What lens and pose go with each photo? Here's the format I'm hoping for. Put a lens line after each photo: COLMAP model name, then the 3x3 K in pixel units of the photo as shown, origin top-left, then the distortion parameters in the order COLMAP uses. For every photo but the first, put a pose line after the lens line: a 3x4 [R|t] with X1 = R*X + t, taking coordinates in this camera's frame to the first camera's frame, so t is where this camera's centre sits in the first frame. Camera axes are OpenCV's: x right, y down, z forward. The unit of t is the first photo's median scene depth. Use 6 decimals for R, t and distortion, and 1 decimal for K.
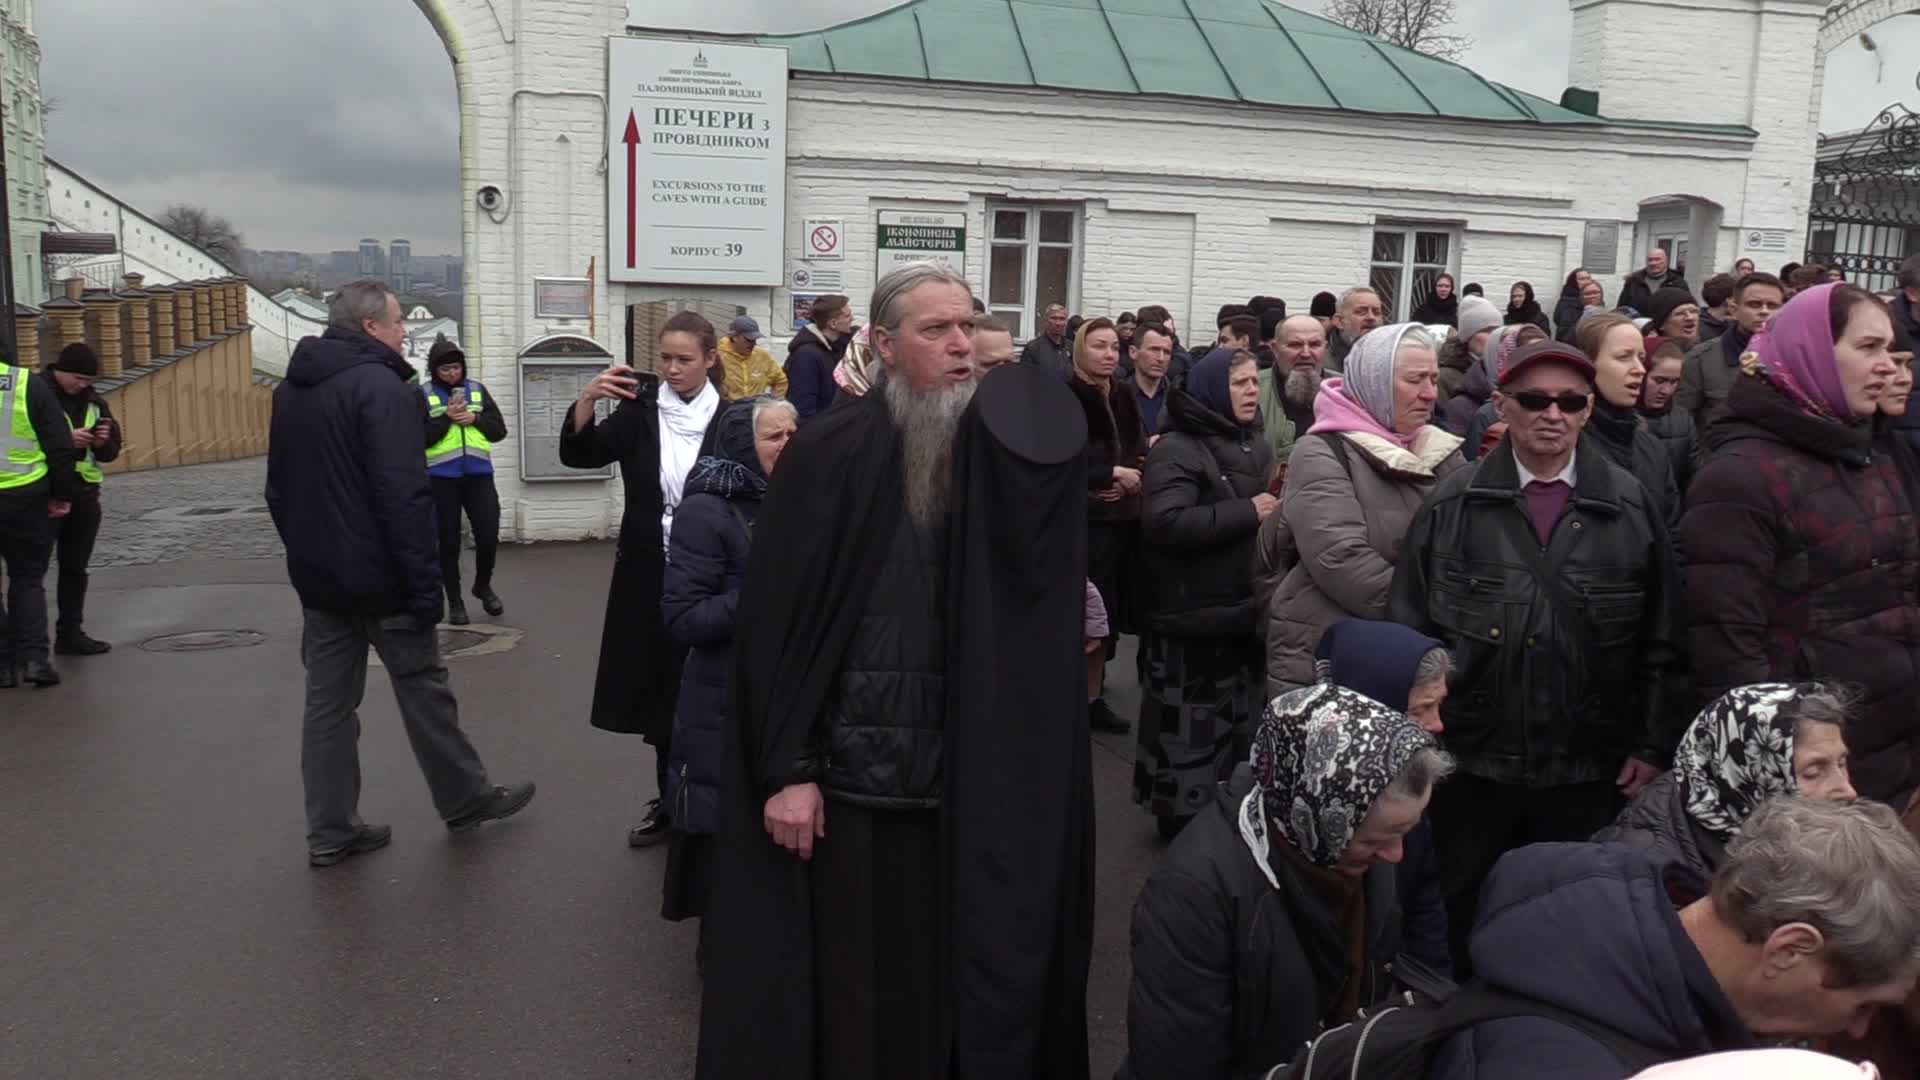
lens RADIAL K [[1496.9, 0, 942.0], [0, 1496.9, 512.2], [0, 0, 1]] dist [-0.065529, 0.006464]
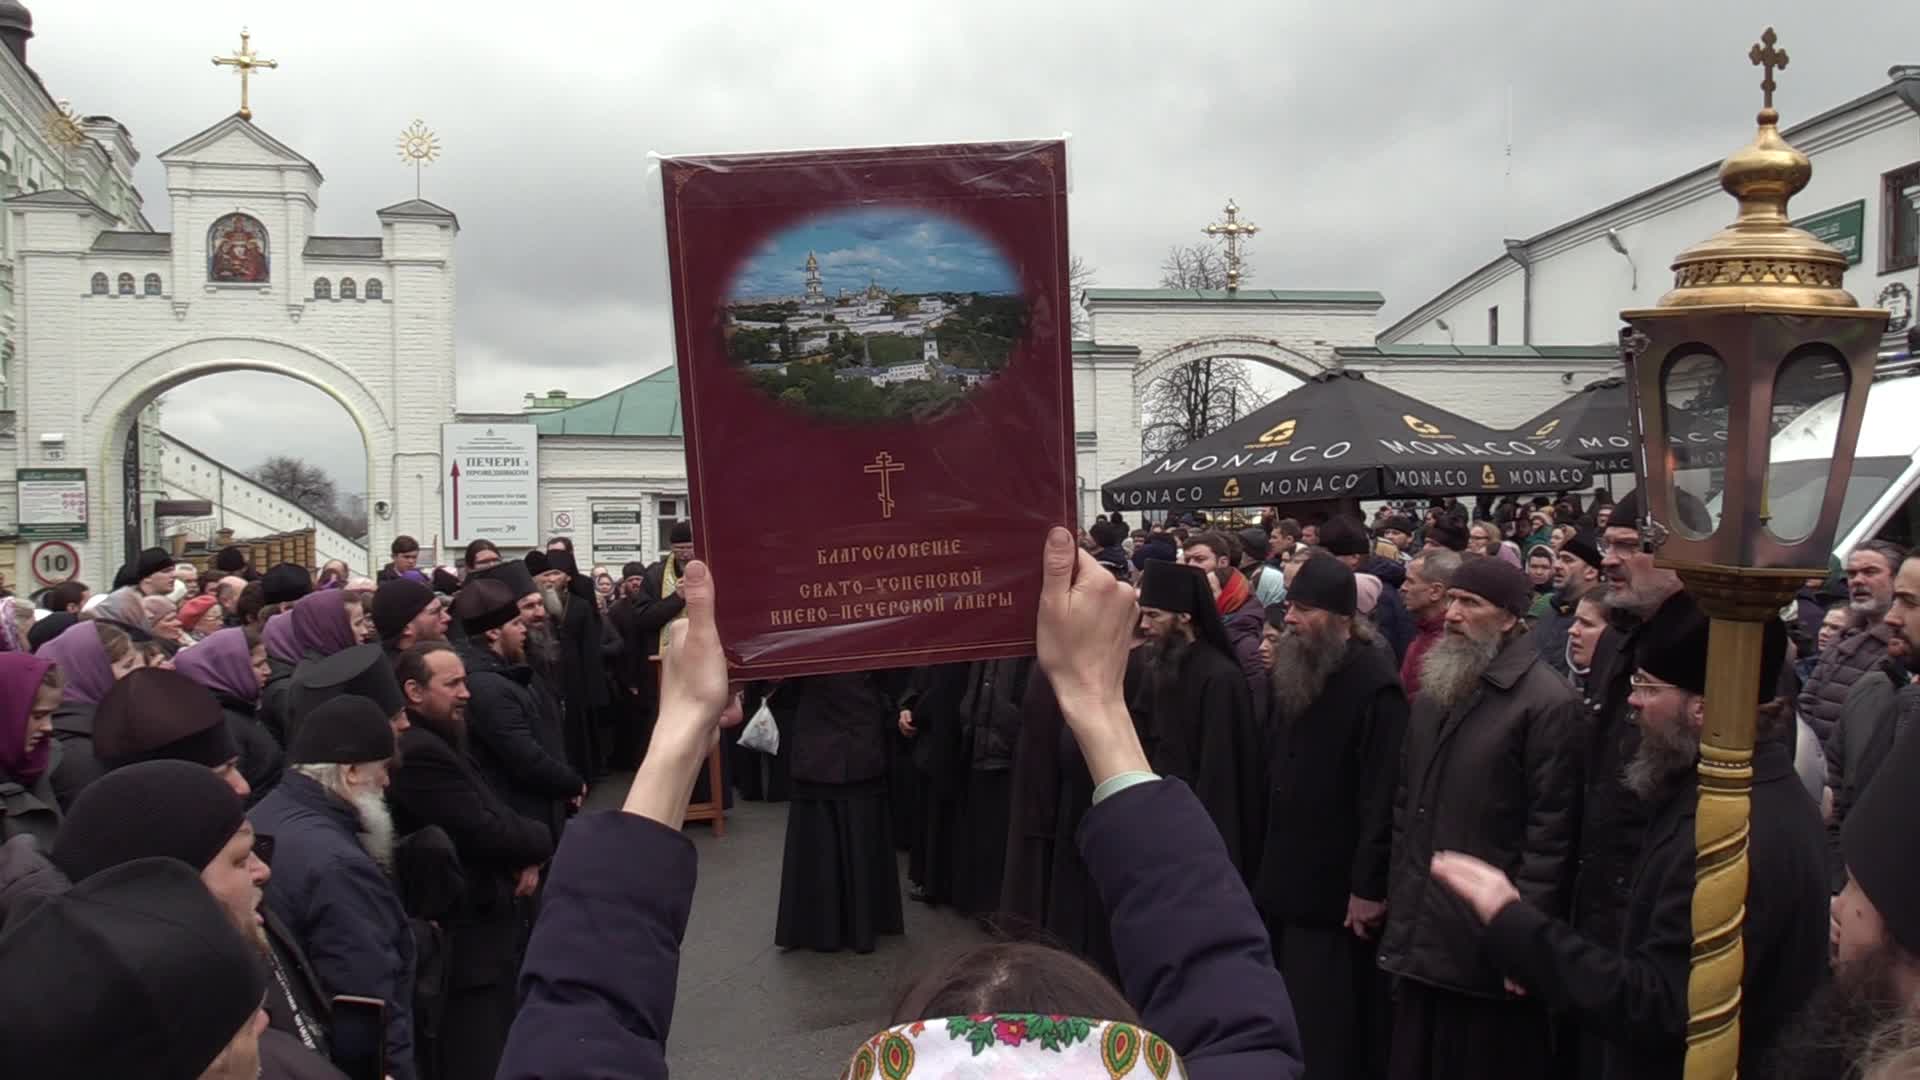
lens RADIAL K [[1496.9, 0, 942.0], [0, 1496.9, 512.2], [0, 0, 1]] dist [-0.065529, 0.006464]
pose [[0.997907, -0.035781, -0.053868, 0.482019], [0.027552, 0.988840, -0.146409, 0.091113], [0.058505, 0.144618, 0.987756, -0.796804]]
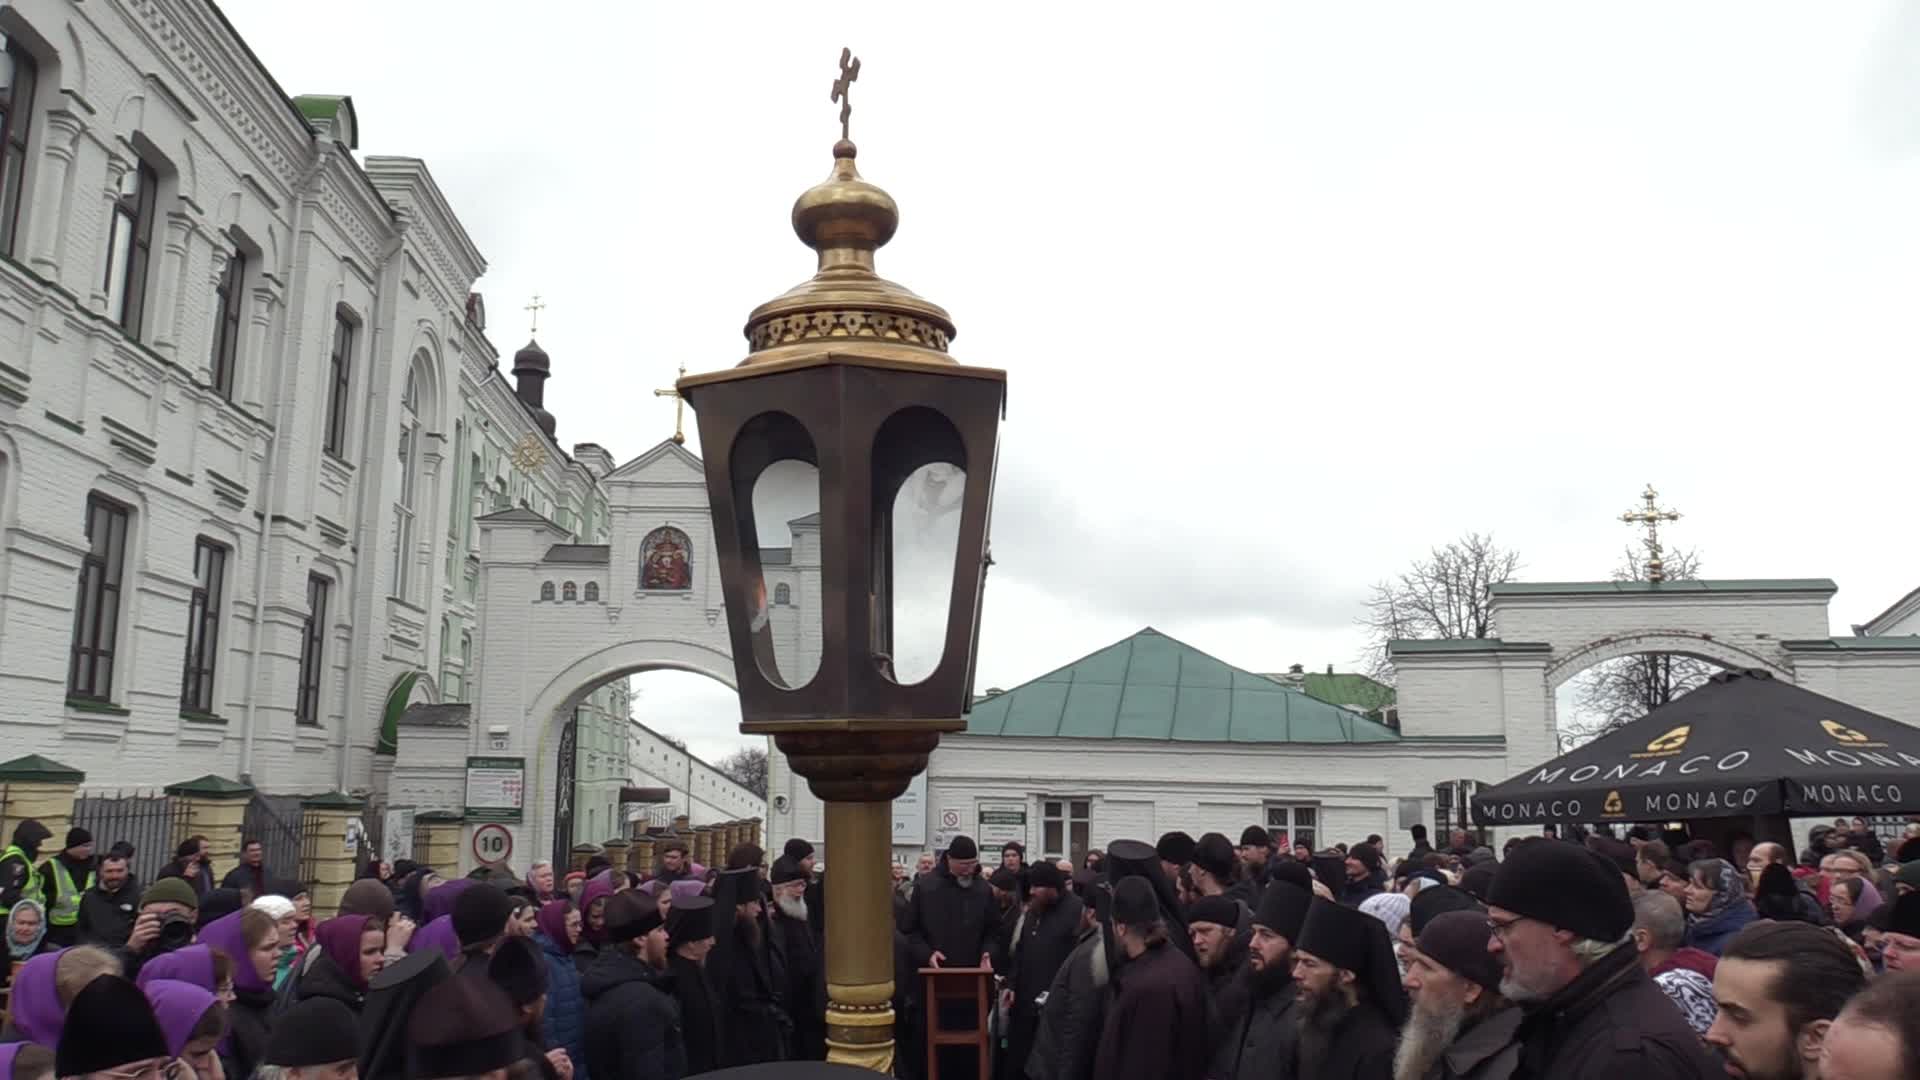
lens RADIAL K [[1496.9, 0, 942.0], [0, 1496.9, 512.2], [0, 0, 1]] dist [-0.065529, 0.006464]
pose [[0.938418, -0.077400, -0.336720, 0.561569], [-0.042889, 0.940949, -0.335820, 0.084376], [0.342829, 0.329581, 0.879684, -0.774413]]
